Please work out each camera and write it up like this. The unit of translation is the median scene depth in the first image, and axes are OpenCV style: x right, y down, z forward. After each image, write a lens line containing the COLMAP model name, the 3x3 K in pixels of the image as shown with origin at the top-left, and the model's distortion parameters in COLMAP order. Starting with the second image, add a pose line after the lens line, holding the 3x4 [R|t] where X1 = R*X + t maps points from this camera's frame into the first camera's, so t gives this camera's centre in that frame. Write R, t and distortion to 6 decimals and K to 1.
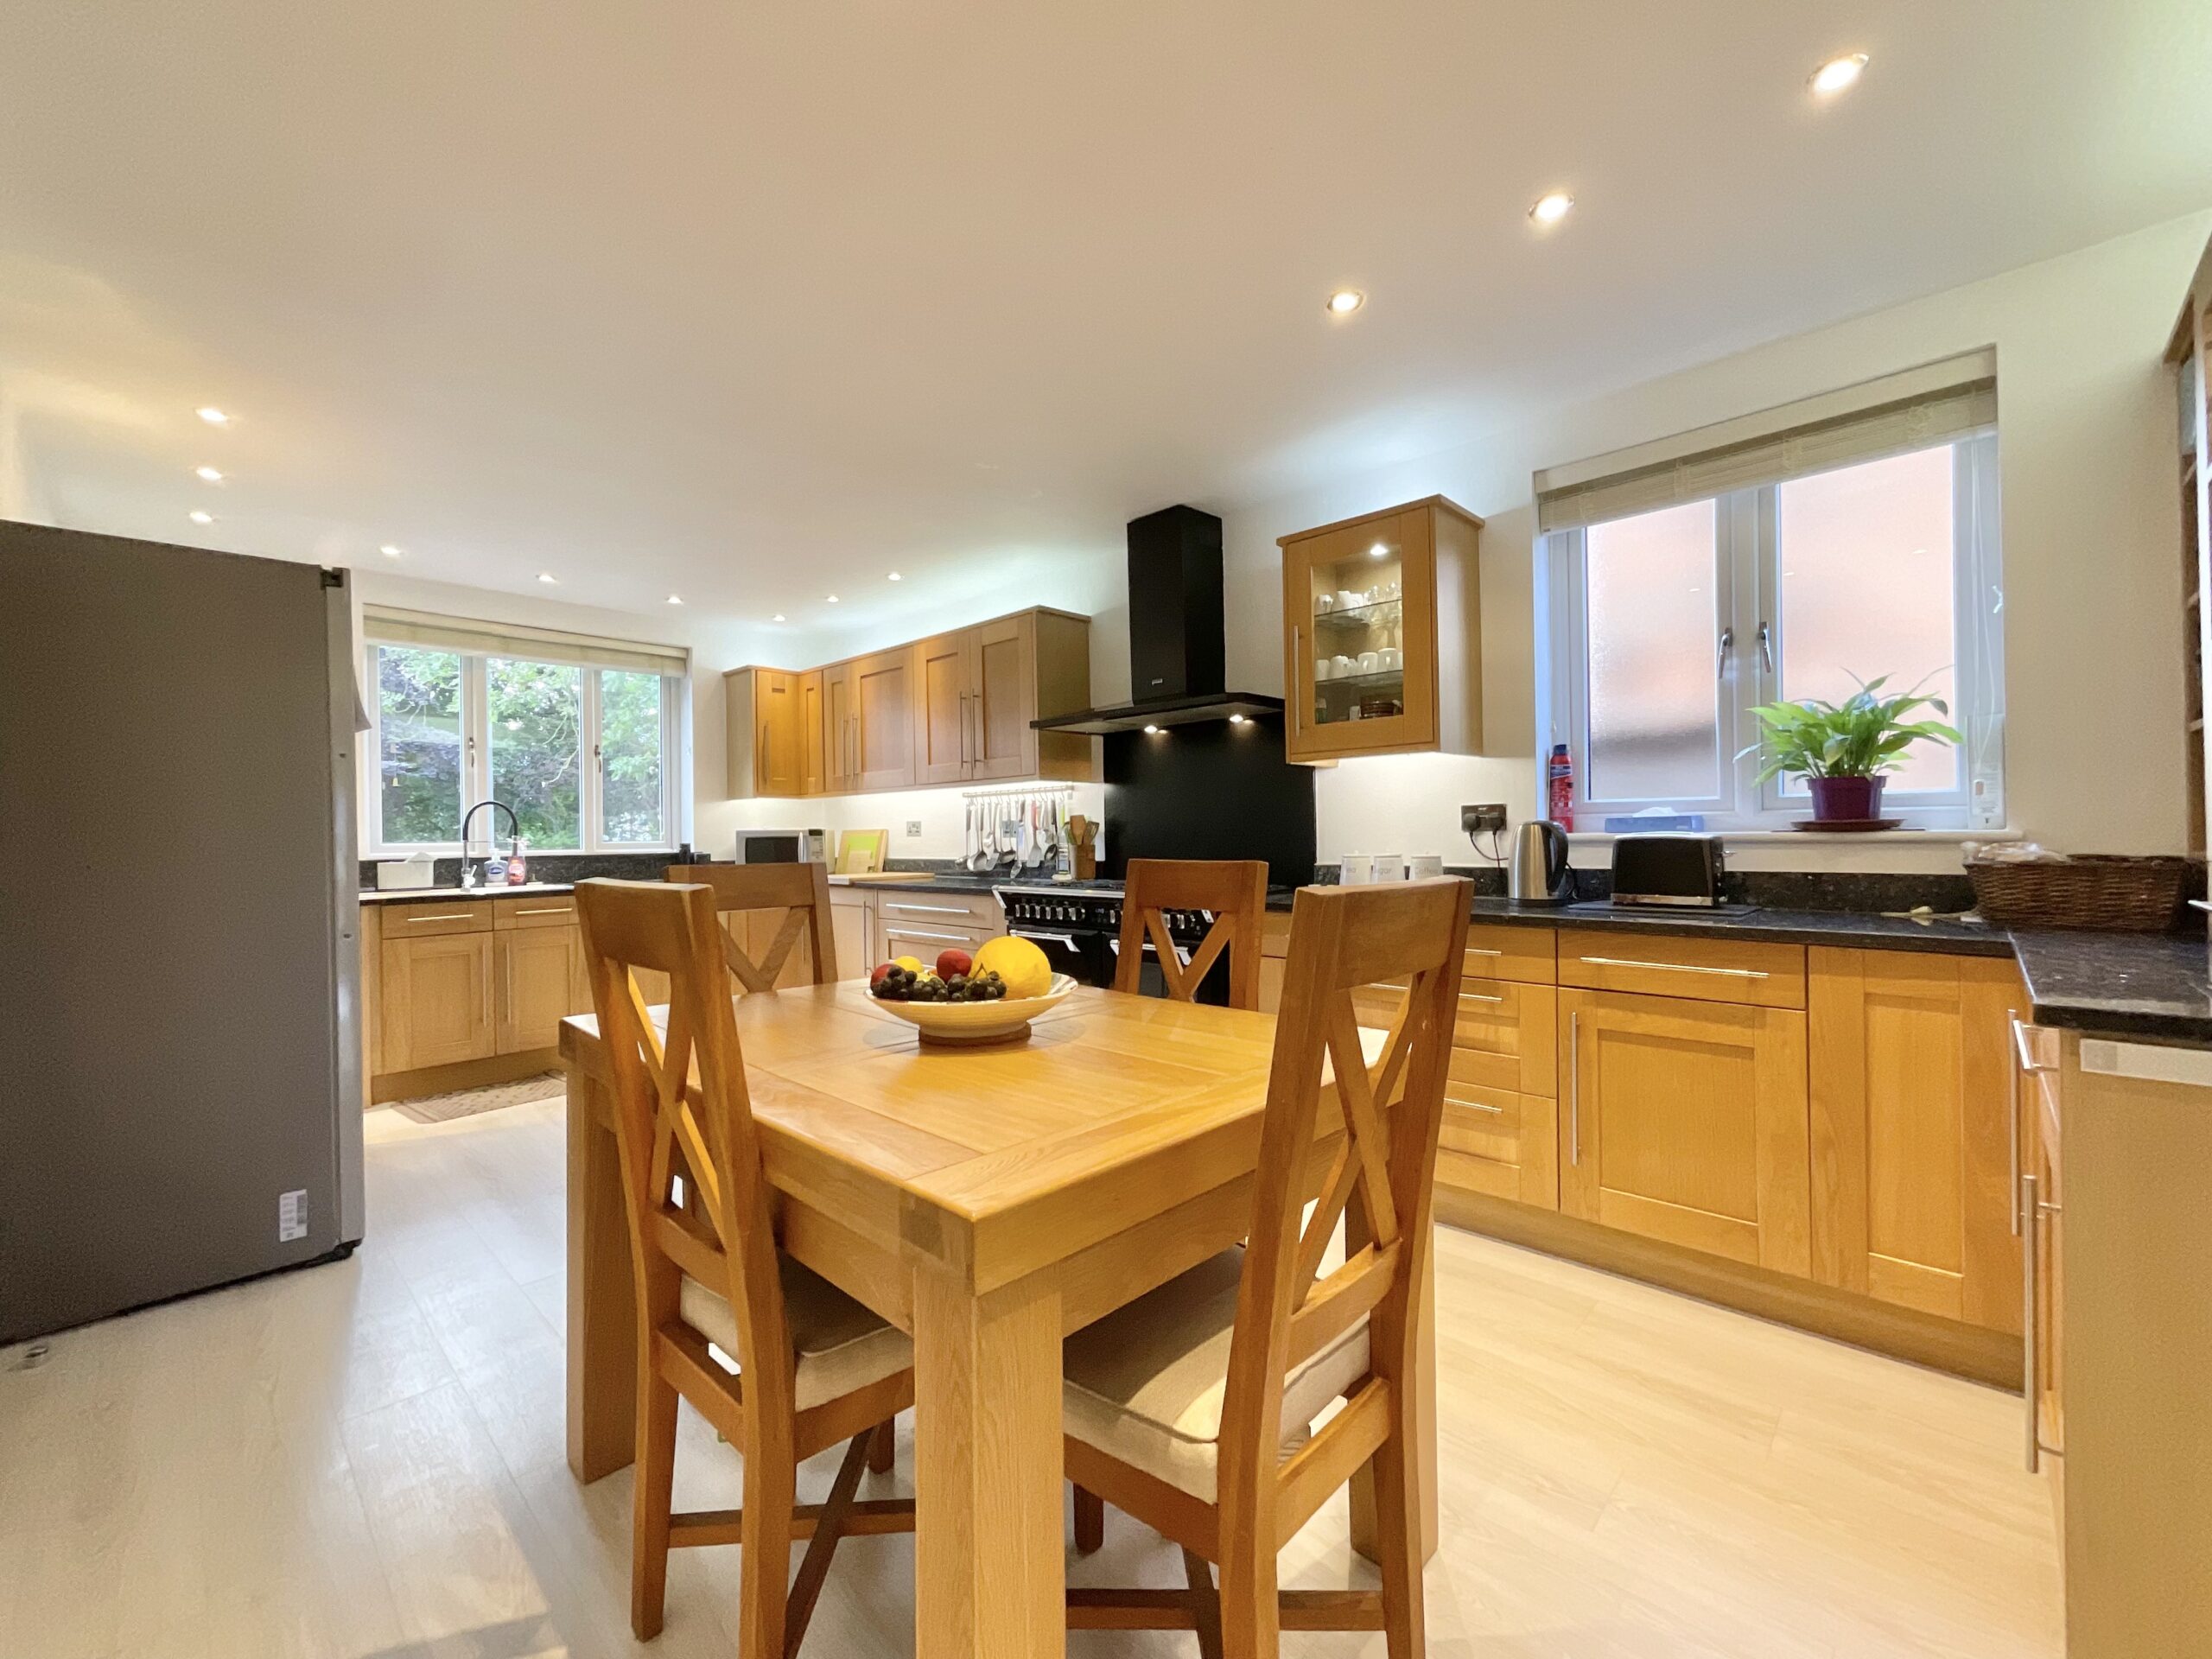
lens RADIAL K [[909.5, 0, 1086.7], [0, 909.5, 829.7], [0, 0, 1]] dist [-0.001643, -0.000218]
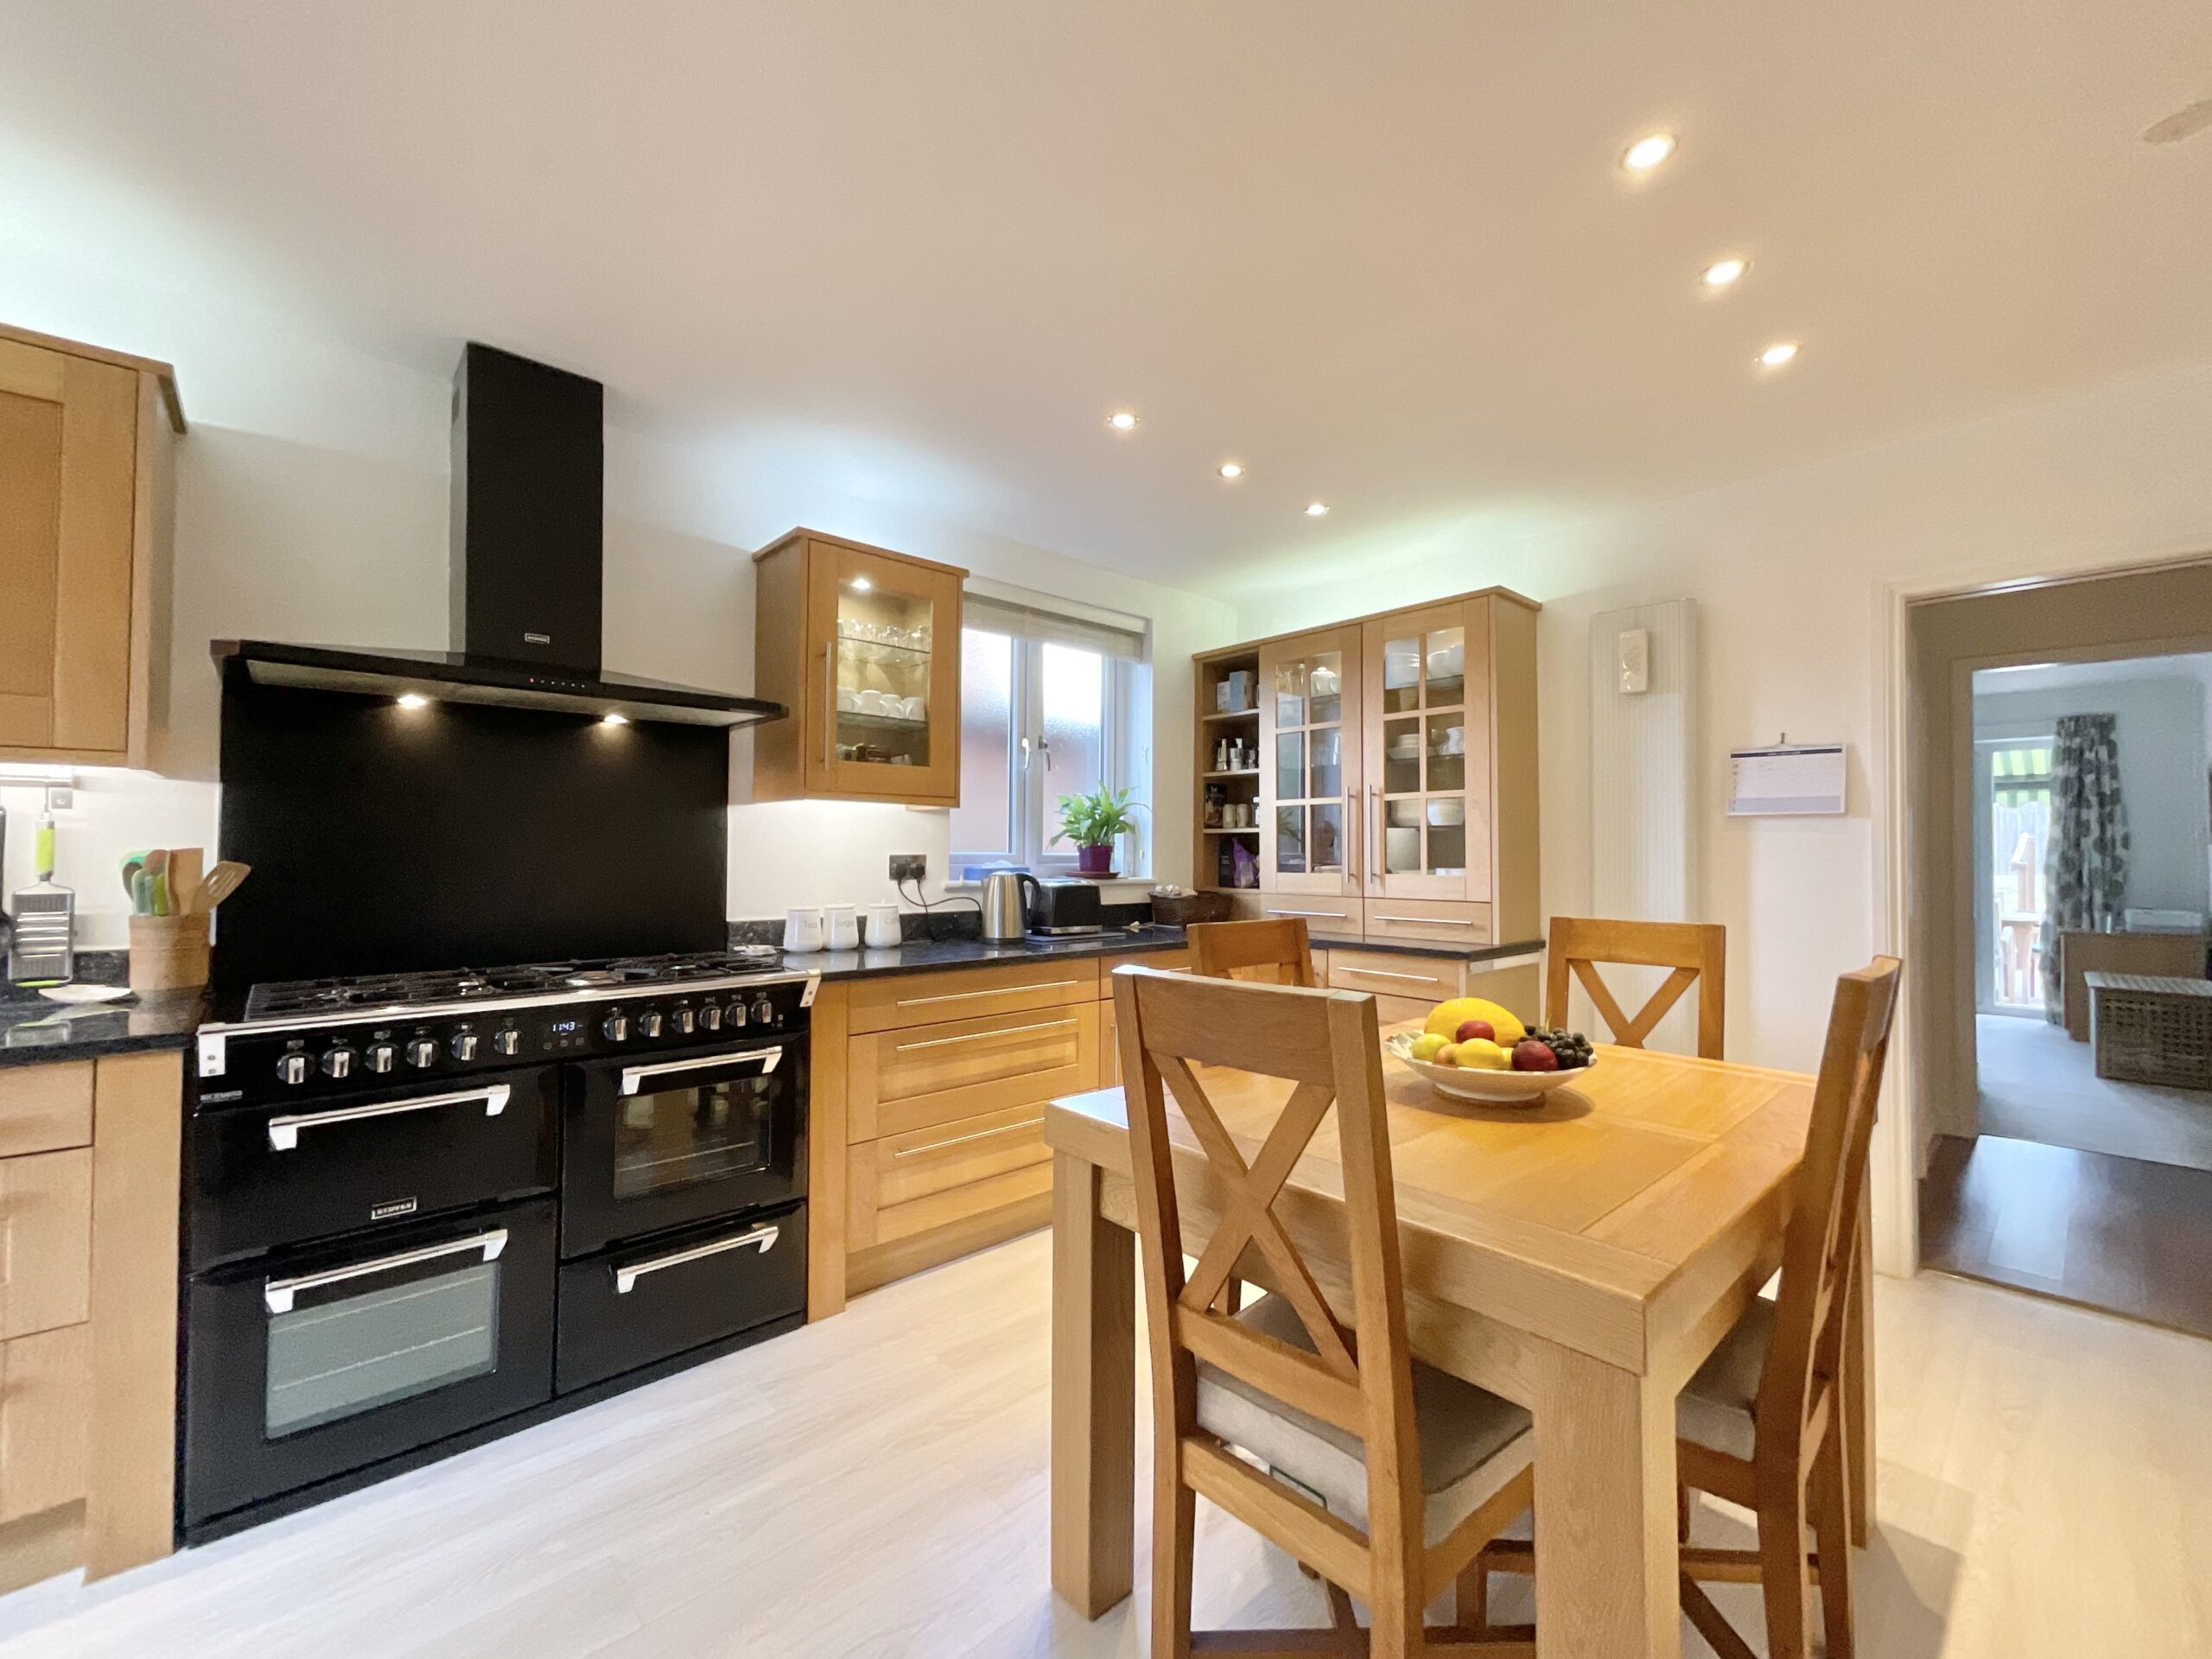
lens RADIAL K [[909.5, 0, 1086.7], [0, 909.5, 829.7], [0, 0, 1]] dist [-0.001643, -0.000218]
pose [[0.054289, 0.036495, 0.997858, -0.438687], [-0.012672, 0.999277, -0.035858, -0.014920], [-0.998445, -0.010699, 0.054713, 0.517374]]
